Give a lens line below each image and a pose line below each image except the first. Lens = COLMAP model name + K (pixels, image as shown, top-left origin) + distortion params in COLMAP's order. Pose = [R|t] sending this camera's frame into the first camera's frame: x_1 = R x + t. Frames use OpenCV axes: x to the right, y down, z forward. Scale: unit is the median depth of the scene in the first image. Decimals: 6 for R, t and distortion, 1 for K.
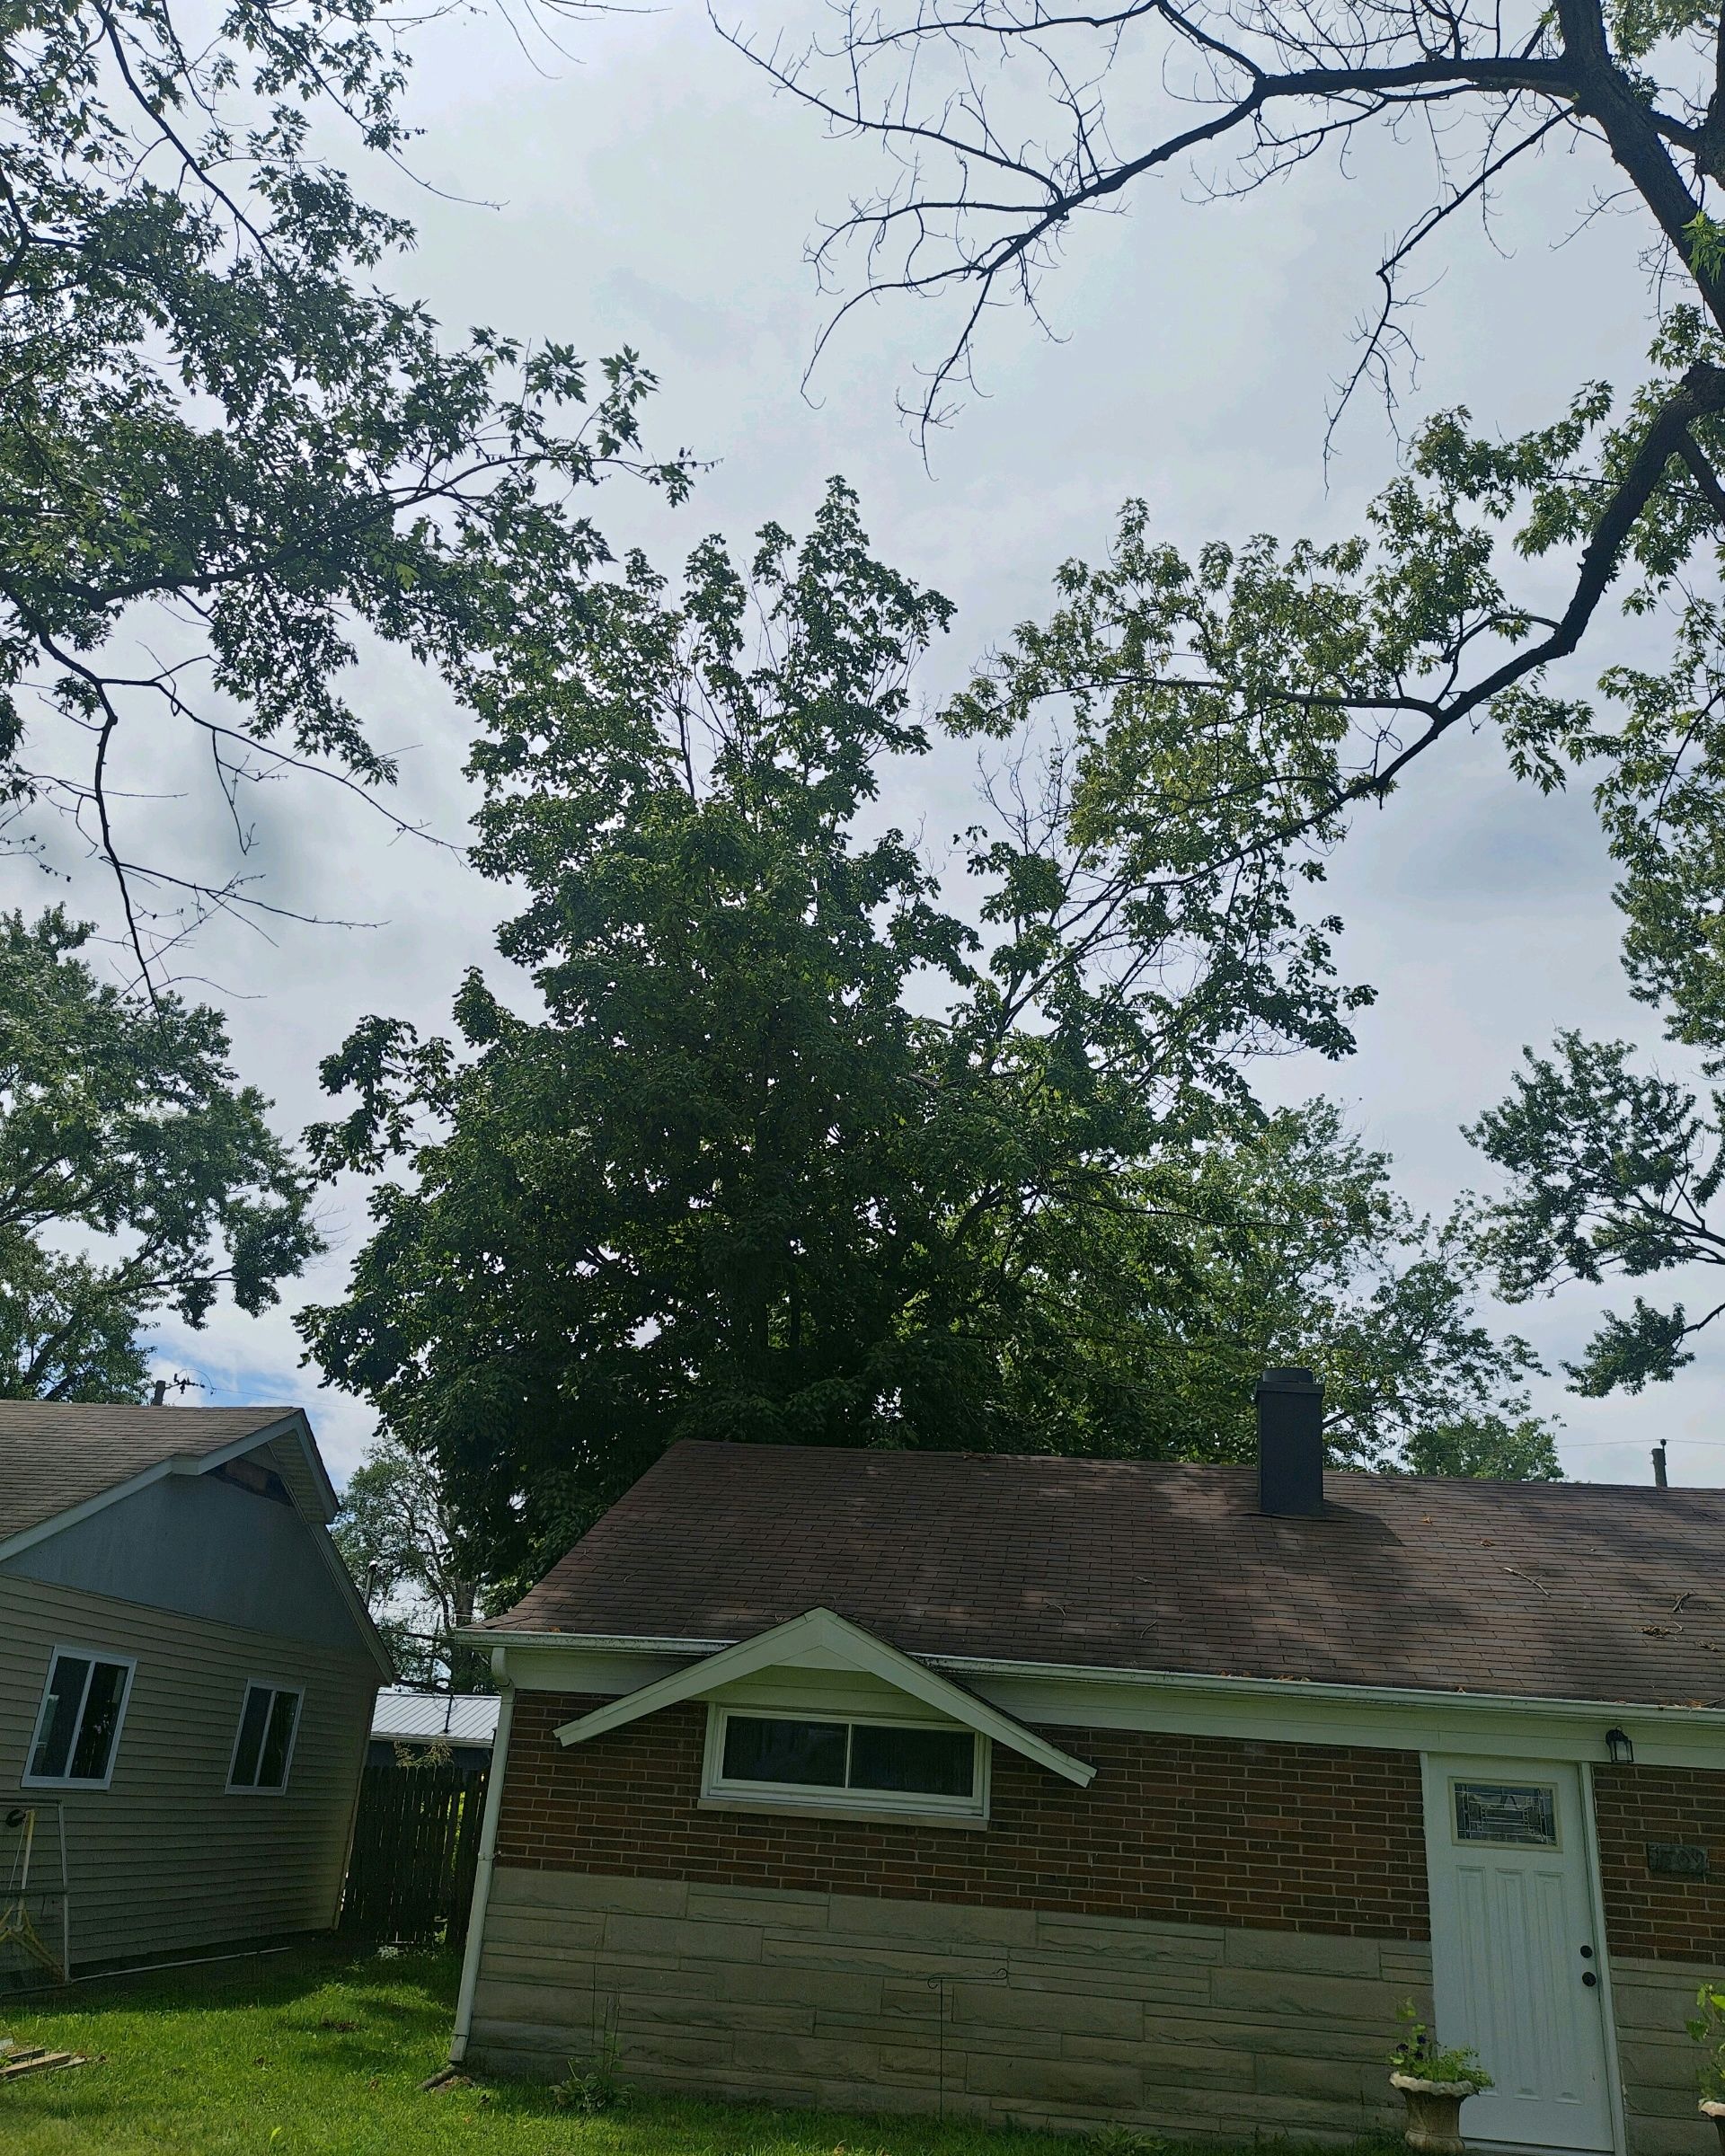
lens RADIAL K [[1660.3, 0, 862.5], [0, 1660.3, 1078.0], [0, 0, 1]] dist [-0.011626, -0.002598]
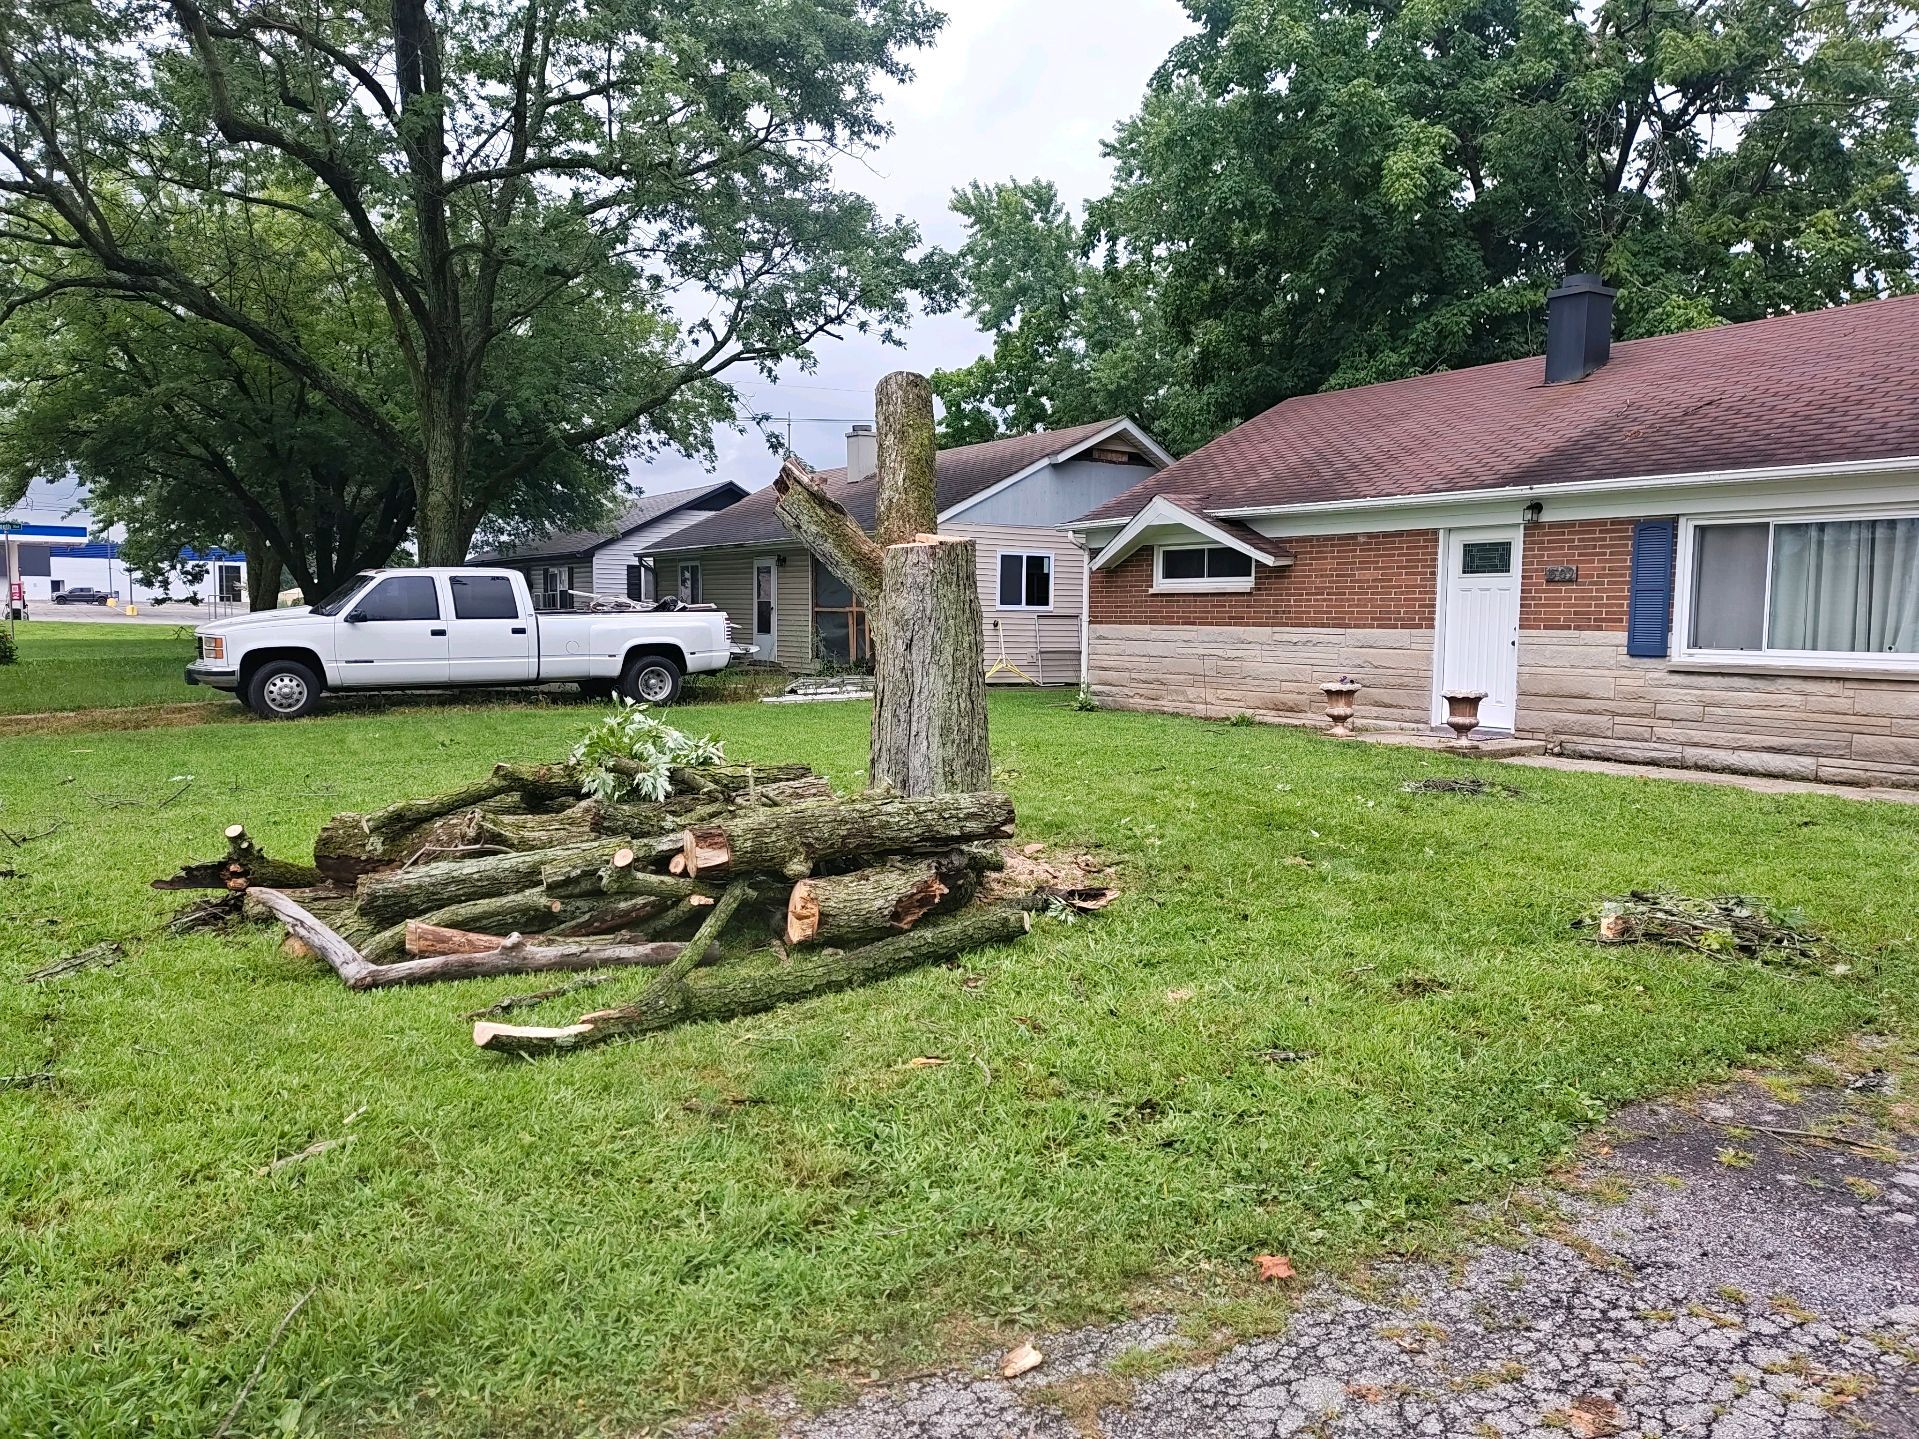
lens RADIAL K [[1333.5, 0, 959.5], [0, 1333.5, 719.5], [0, 0, 1]] dist [0.081829, -0.088390]
pose [[0.660293, -0.008900, -0.750956, 1.063499], [0.355962, 0.884183, 0.302507, -0.015643], [0.661290, -0.467055, 0.586988, -0.237576]]
